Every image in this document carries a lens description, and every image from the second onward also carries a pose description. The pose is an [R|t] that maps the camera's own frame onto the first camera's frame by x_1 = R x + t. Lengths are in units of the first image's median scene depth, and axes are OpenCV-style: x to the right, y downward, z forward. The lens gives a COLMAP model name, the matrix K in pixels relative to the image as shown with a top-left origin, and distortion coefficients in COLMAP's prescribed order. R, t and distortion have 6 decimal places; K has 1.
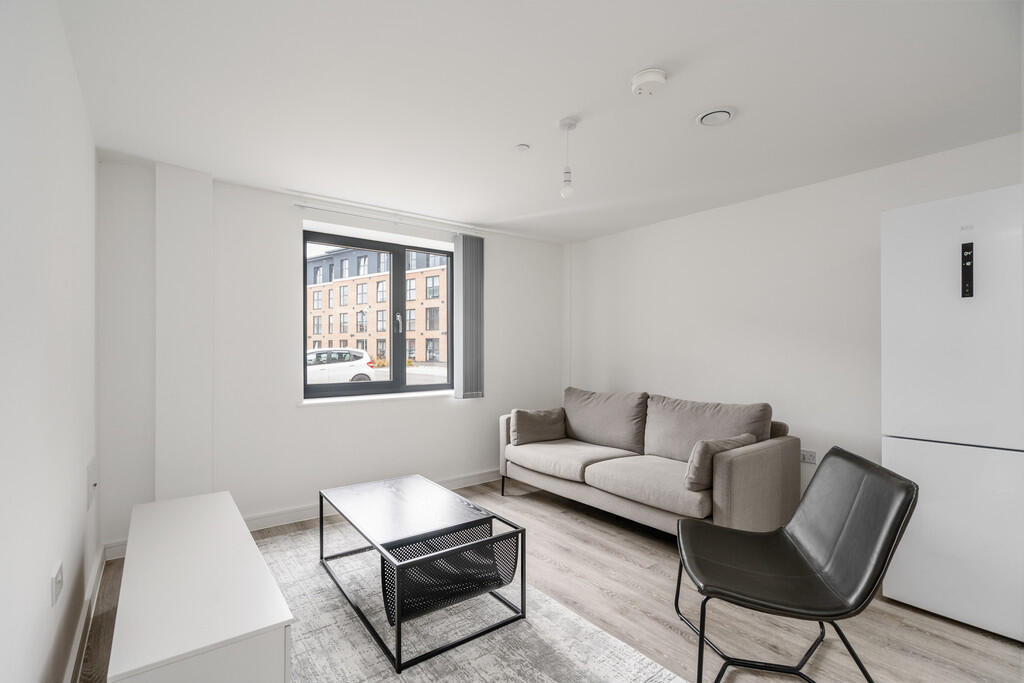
lens RADIAL K [[464.3, 0, 505.3], [0, 464.3, 349.4], [0, 0, 1]] dist [-0.000326, 0.000372]
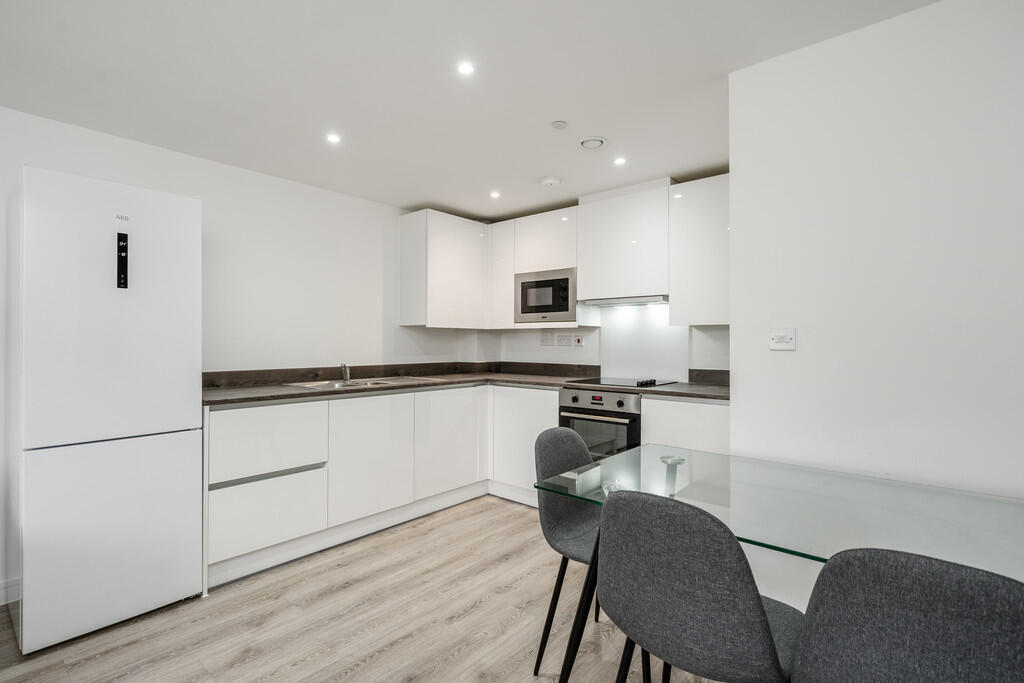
lens RADIAL K [[488.4, 0, 505.7], [0, 488.4, 338.3], [0, 0, 1]] dist [0.001488, 0.000829]
pose [[-0.191470, 0.007524, 0.981470, -0.115260], [0.000113, 0.999971, -0.007643, 0.001334], [-0.981498, -0.001353, -0.191466, 0.258862]]
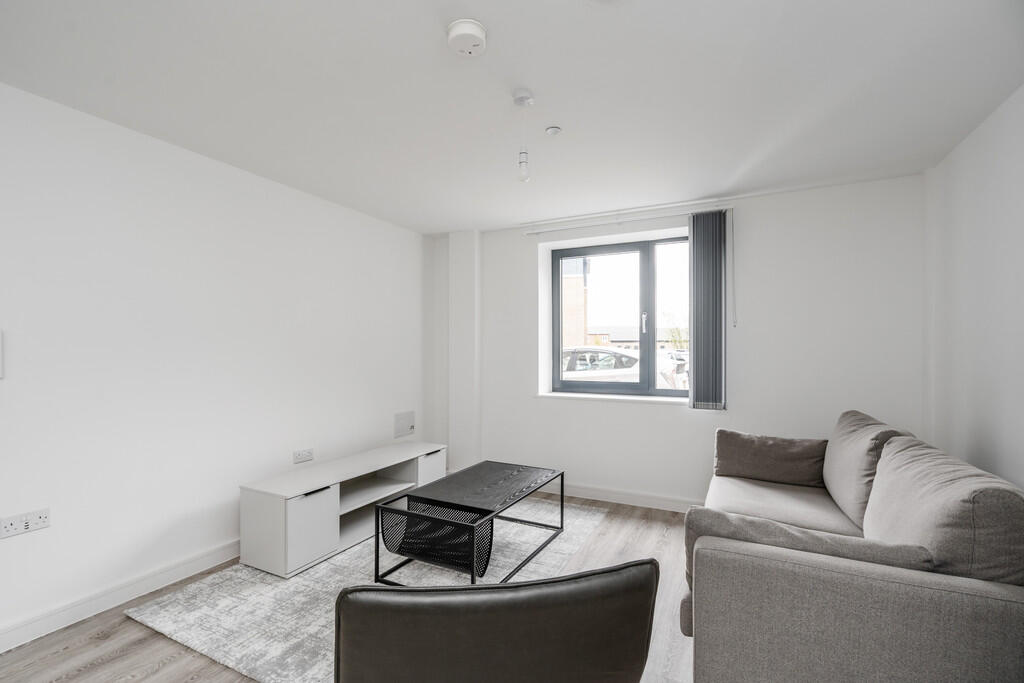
lens RADIAL K [[464.3, 0, 505.3], [0, 464.3, 349.4], [0, 0, 1]] dist [-0.000326, 0.000372]
pose [[0.432989, -0.001297, -0.901399, 0.666859], [-0.001910, 0.999995, -0.002357, 0.001805], [0.901397, 0.002742, 0.432984, 0.418153]]
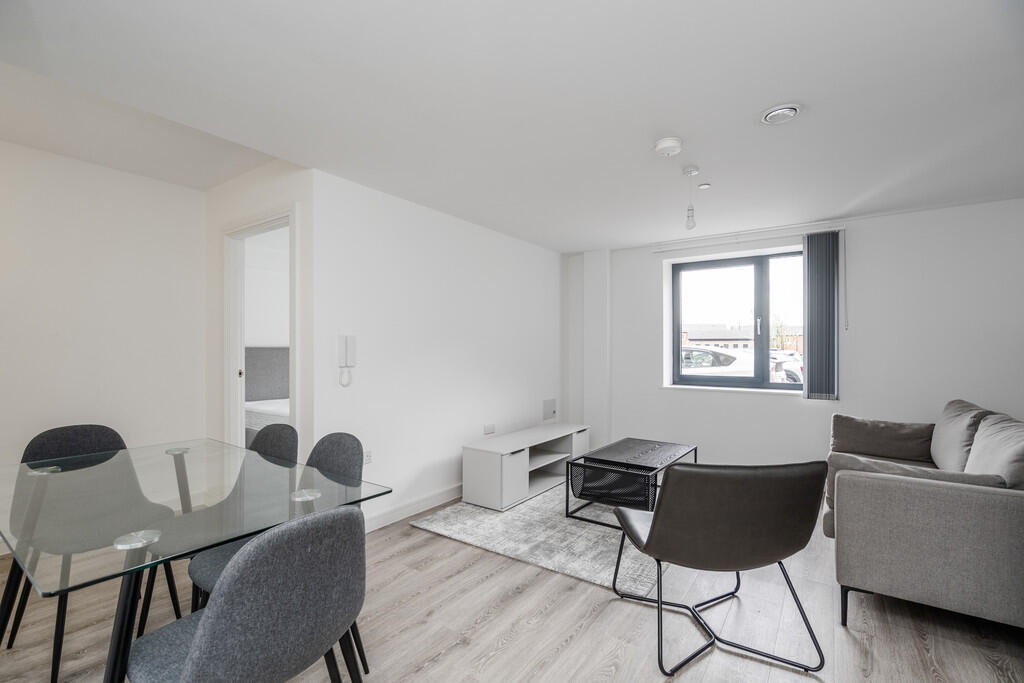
lens RADIAL K [[464.3, 0, 505.5], [0, 464.3, 346.3], [0, 0, 1]] dist [0.001270, 0.000558]
pose [[0.297553, -0.003832, -0.954698, 0.856543], [-0.003066, 0.999983, -0.004969, 0.000408], [0.954700, 0.004406, 0.297536, 0.104146]]
